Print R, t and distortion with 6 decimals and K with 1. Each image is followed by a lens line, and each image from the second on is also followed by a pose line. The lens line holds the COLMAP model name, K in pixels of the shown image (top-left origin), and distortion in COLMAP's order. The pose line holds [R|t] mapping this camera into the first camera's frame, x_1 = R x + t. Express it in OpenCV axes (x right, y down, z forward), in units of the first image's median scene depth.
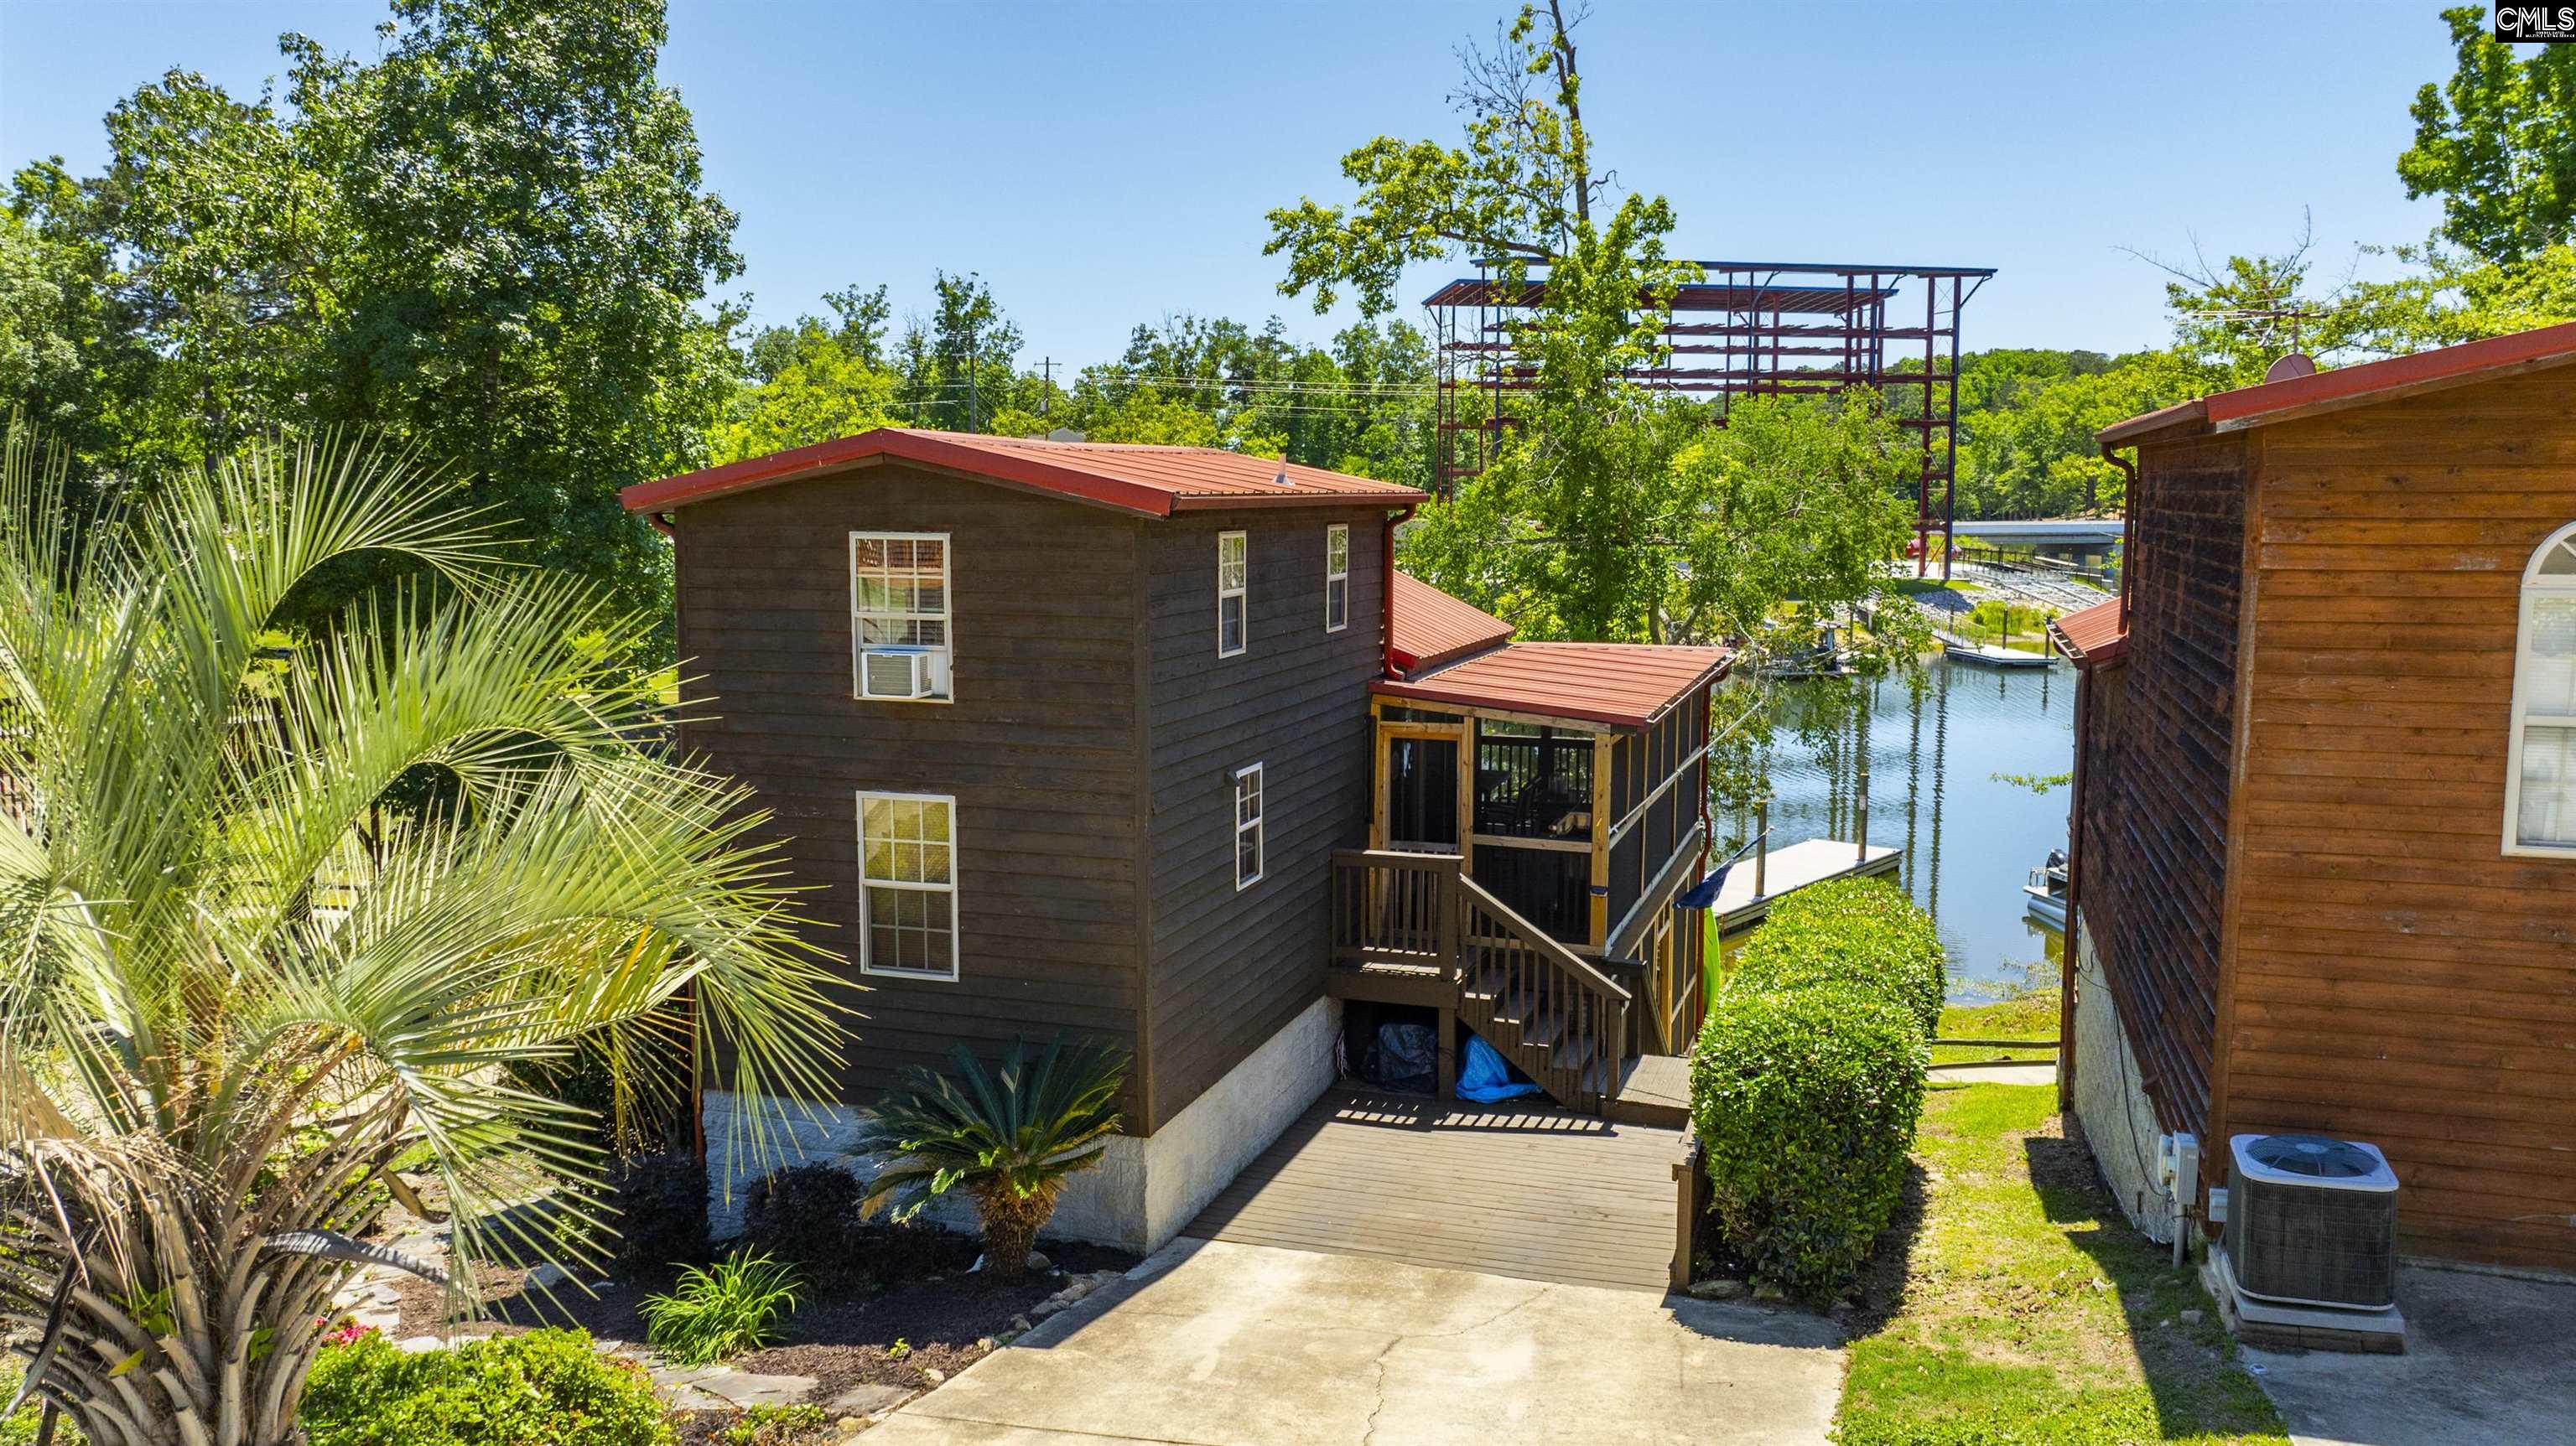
lens RADIAL K [[1962.2, 0, 1288.0], [0, 1962.2, 723.0], [0, 0, 1]] dist [-0.025534, 0.015396]
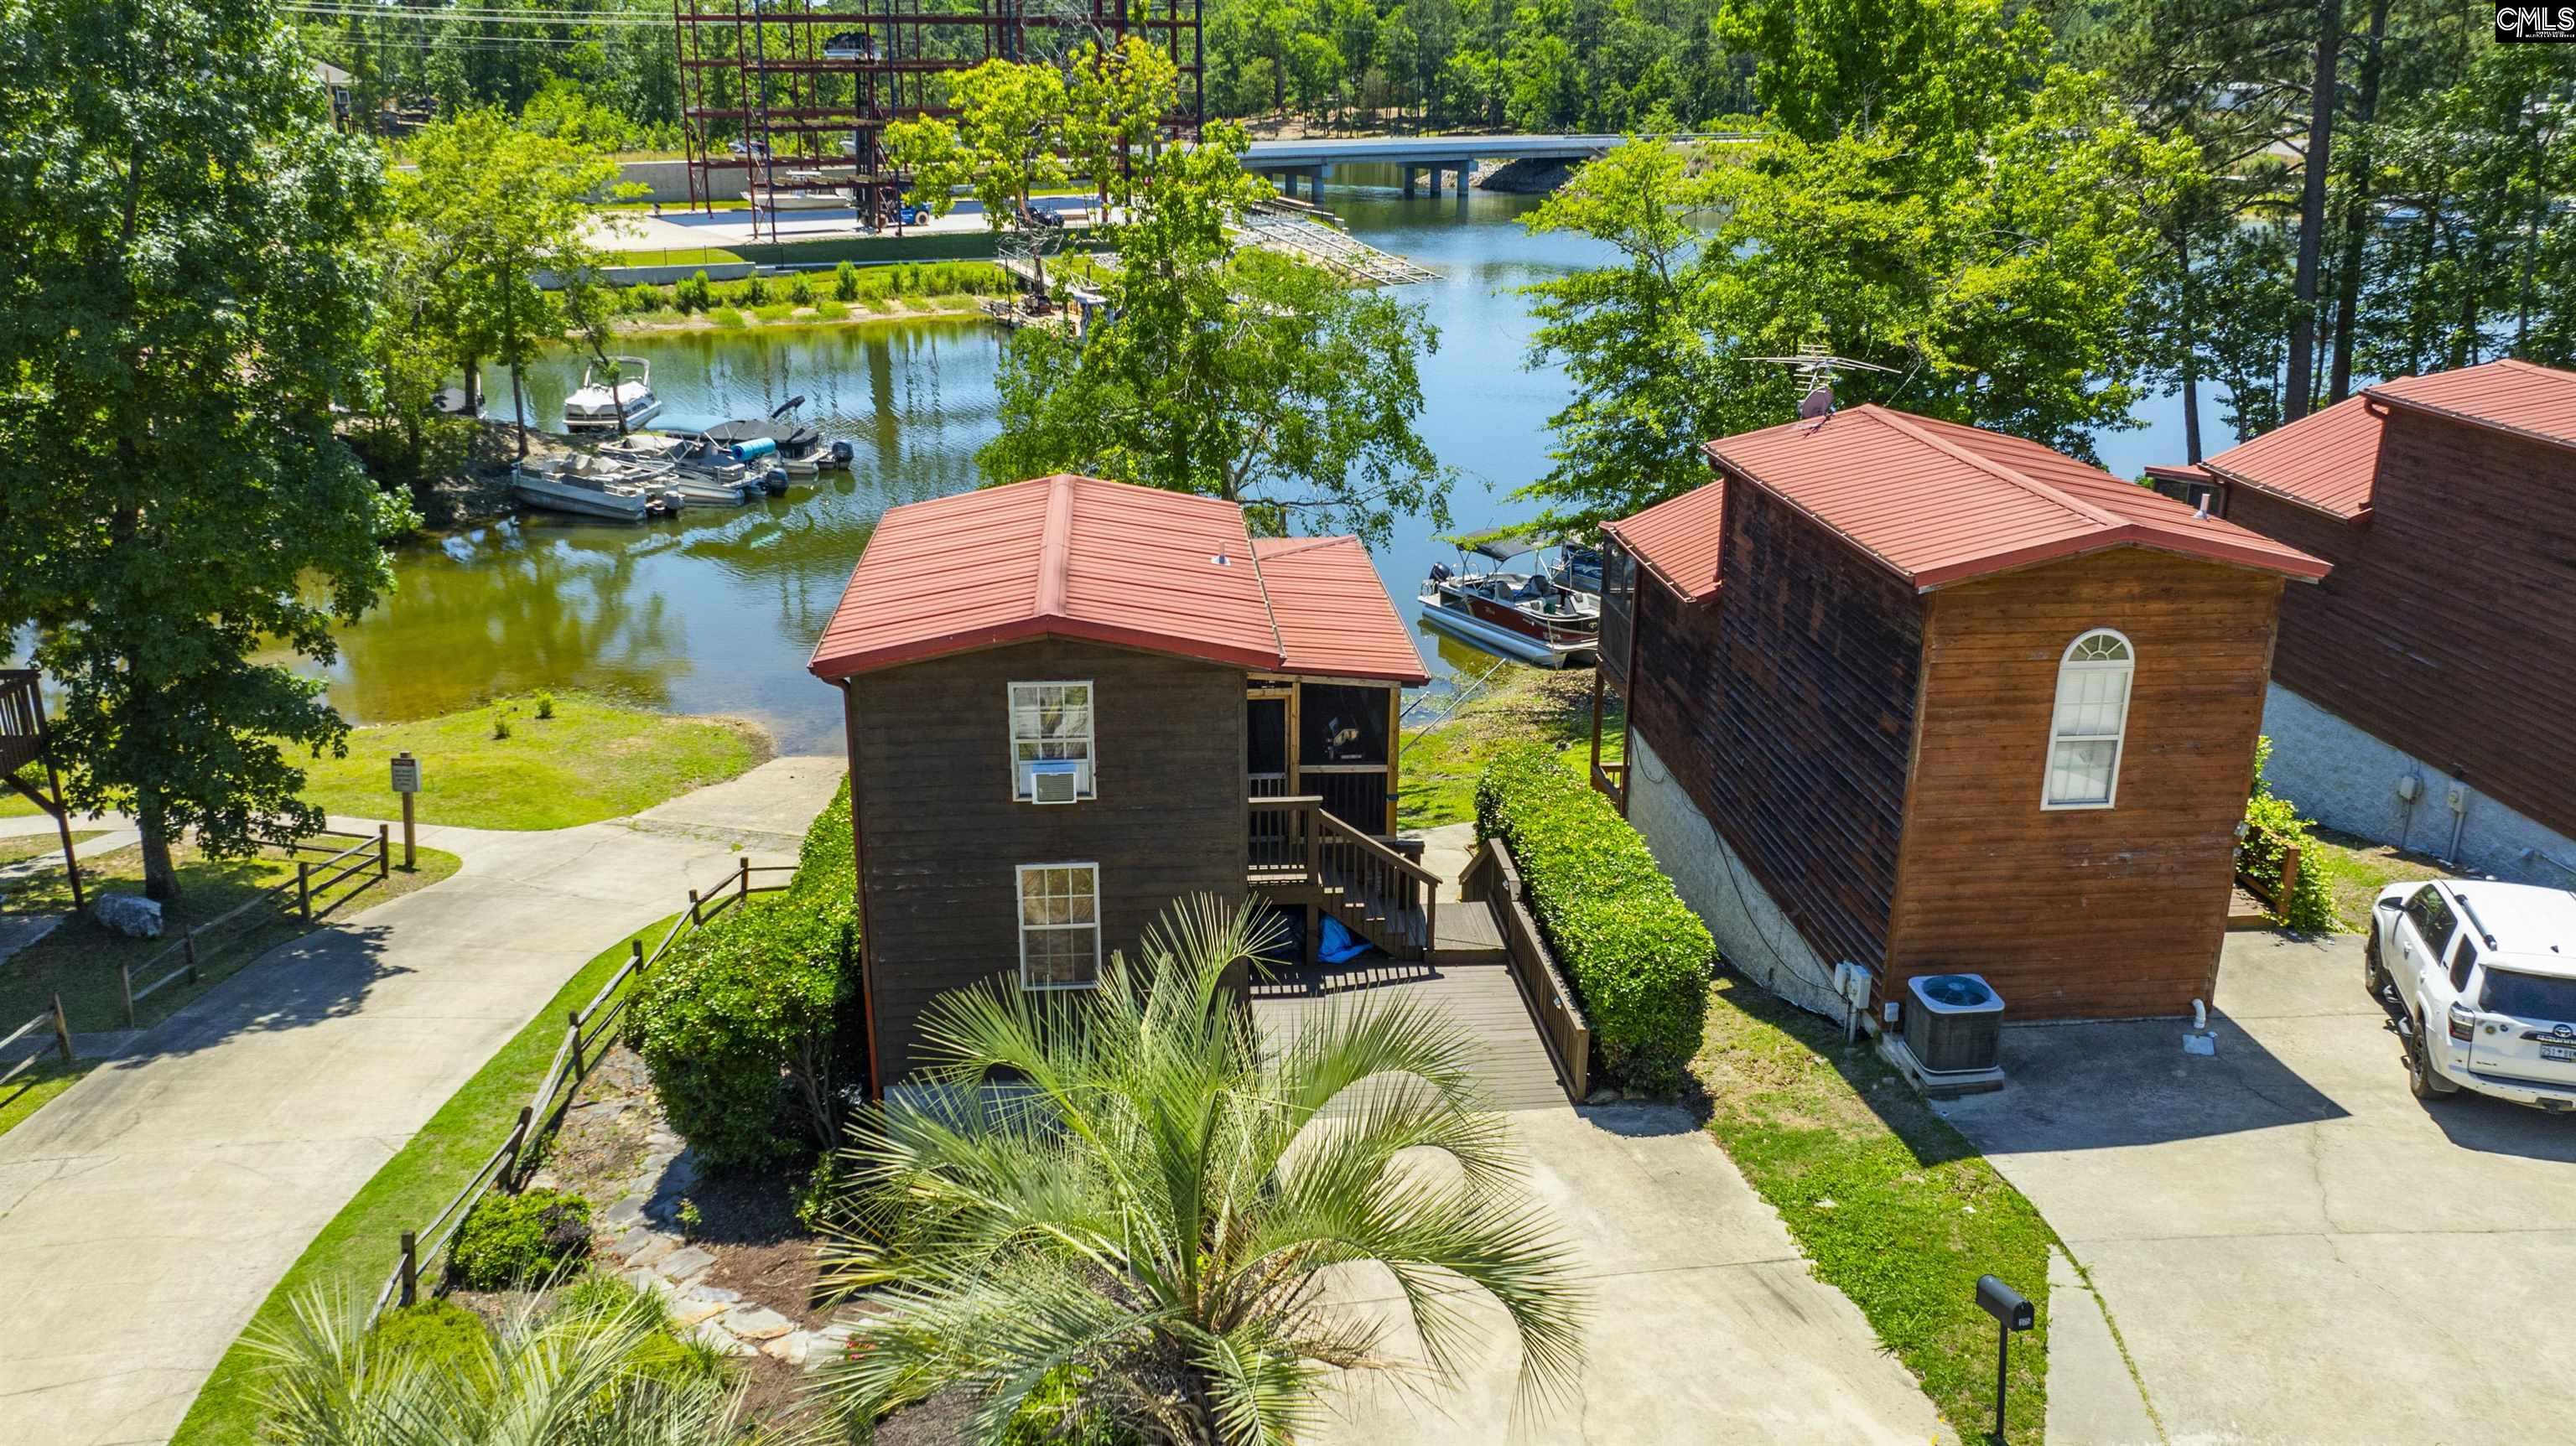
lens RADIAL K [[1962.2, 0, 1288.0], [0, 1962.2, 723.0], [0, 0, 1]] dist [-0.025534, 0.015396]
pose [[0.917314, -0.124400, 0.378233, -0.556639], [0.043105, 0.975384, 0.216261, -0.349920], [-0.395825, -0.182075, 0.900095, -0.271476]]
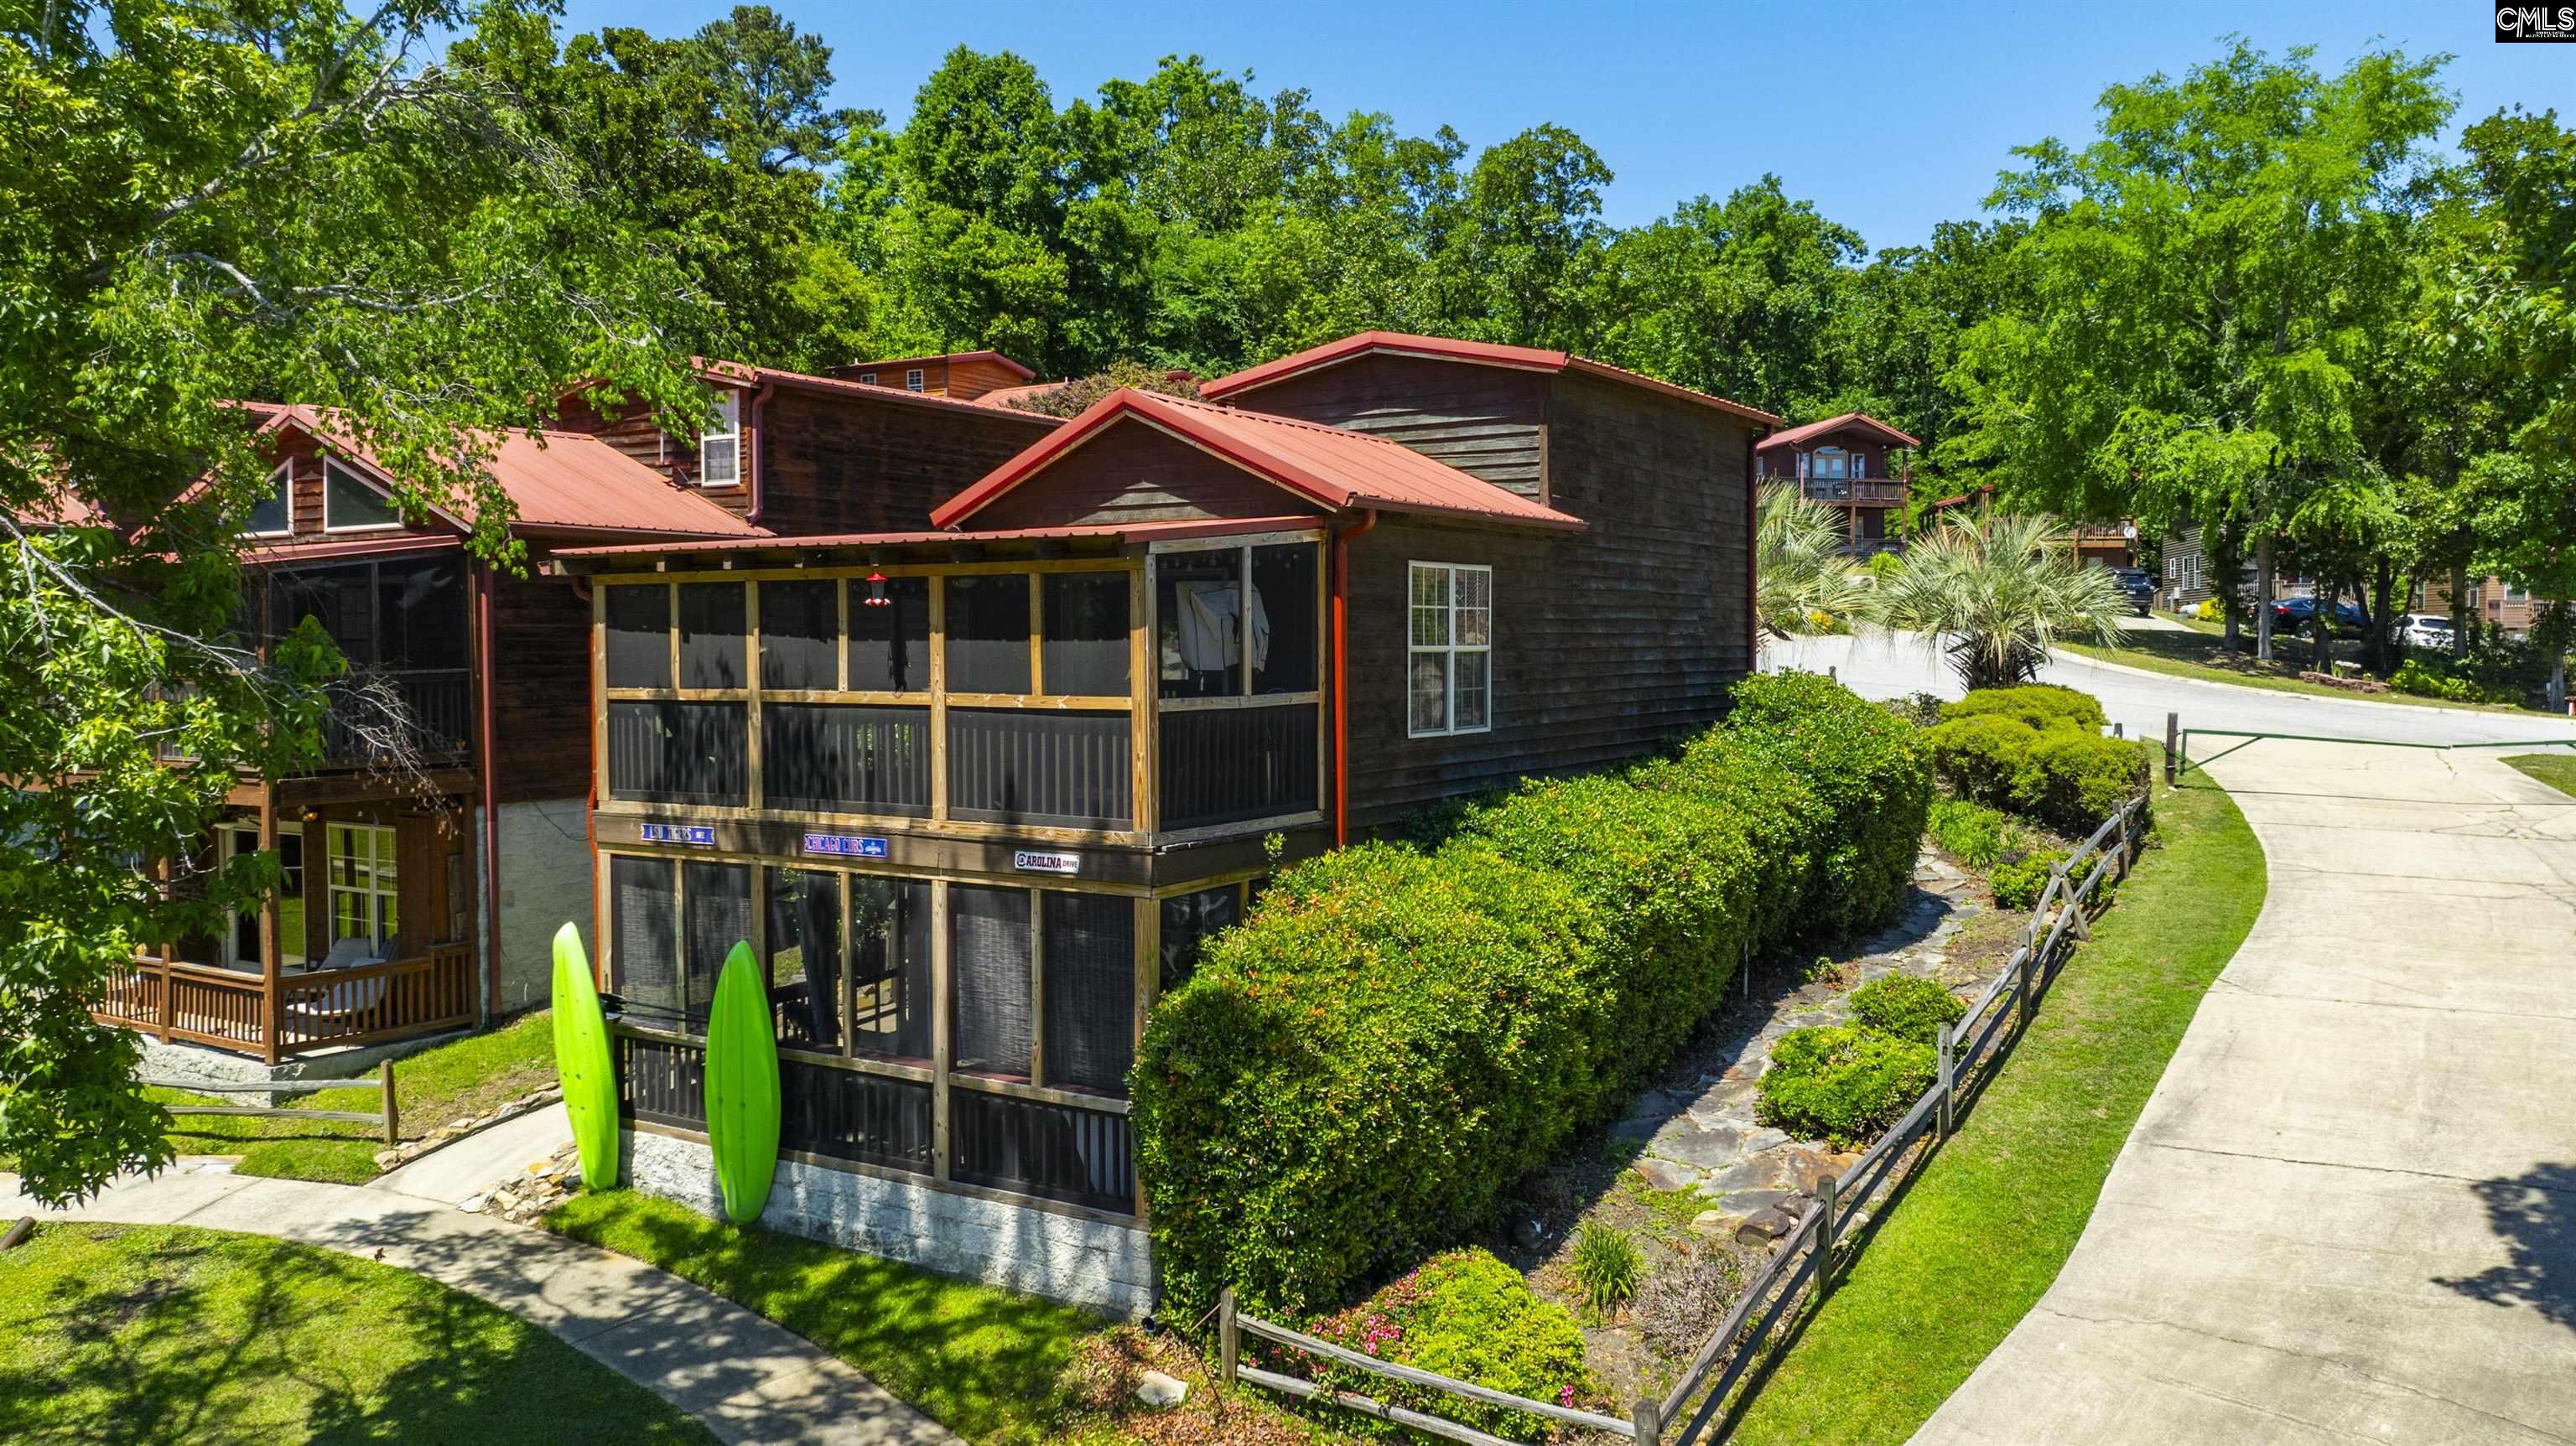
lens RADIAL K [[1962.2, 0, 1288.0], [0, 1962.2, 723.0], [0, 0, 1]] dist [-0.025534, 0.015396]
pose [[-0.972021, -0.006125, 0.234815, -0.326569], [0.030983, 0.987583, 0.154014, -0.131502], [-0.232842, 0.156980, -0.959761, 2.885695]]
